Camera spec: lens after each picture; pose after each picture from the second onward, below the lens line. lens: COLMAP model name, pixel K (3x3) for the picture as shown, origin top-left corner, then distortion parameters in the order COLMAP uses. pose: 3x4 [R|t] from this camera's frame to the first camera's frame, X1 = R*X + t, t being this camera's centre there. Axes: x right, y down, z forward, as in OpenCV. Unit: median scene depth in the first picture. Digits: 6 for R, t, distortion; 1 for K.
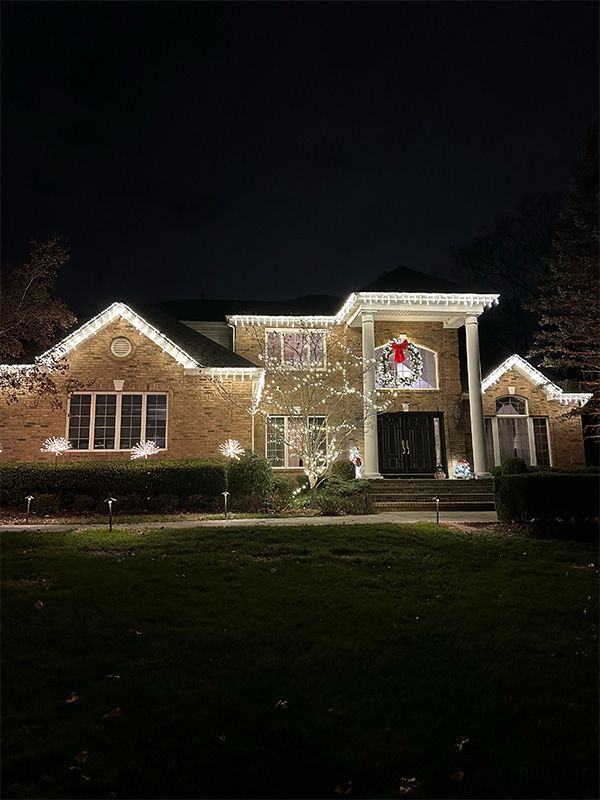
lens RADIAL K [[601.1, 0, 284.7], [0, 601.1, 398.0], [0, 0, 1]] dist [0.098961, -0.119938]
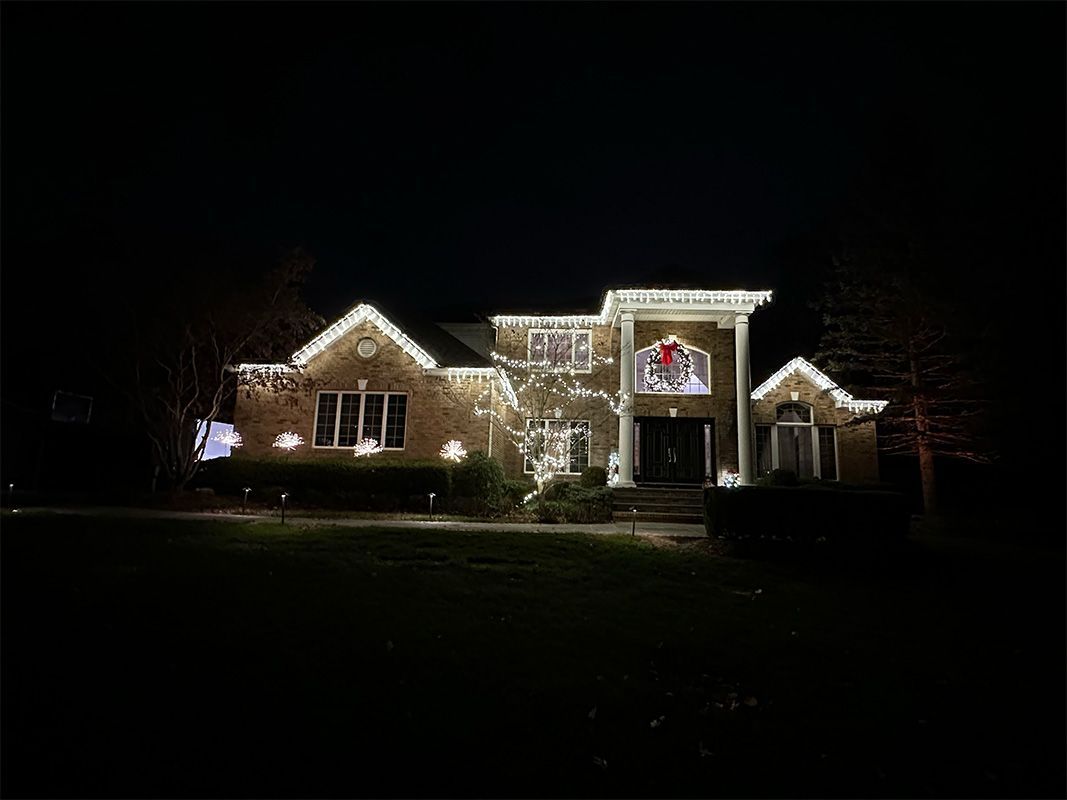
lens RADIAL K [[599.8, 0, 533.5], [0, 599.8, 400.0], [0, 0, 1]] dist [-0.024272, 0.000183]
pose [[0.984037, 0.013977, -0.177413, 0.163644], [-0.015307, 0.999864, -0.006130, 0.005496], [0.177304, 0.008748, 0.984117, 0.048729]]
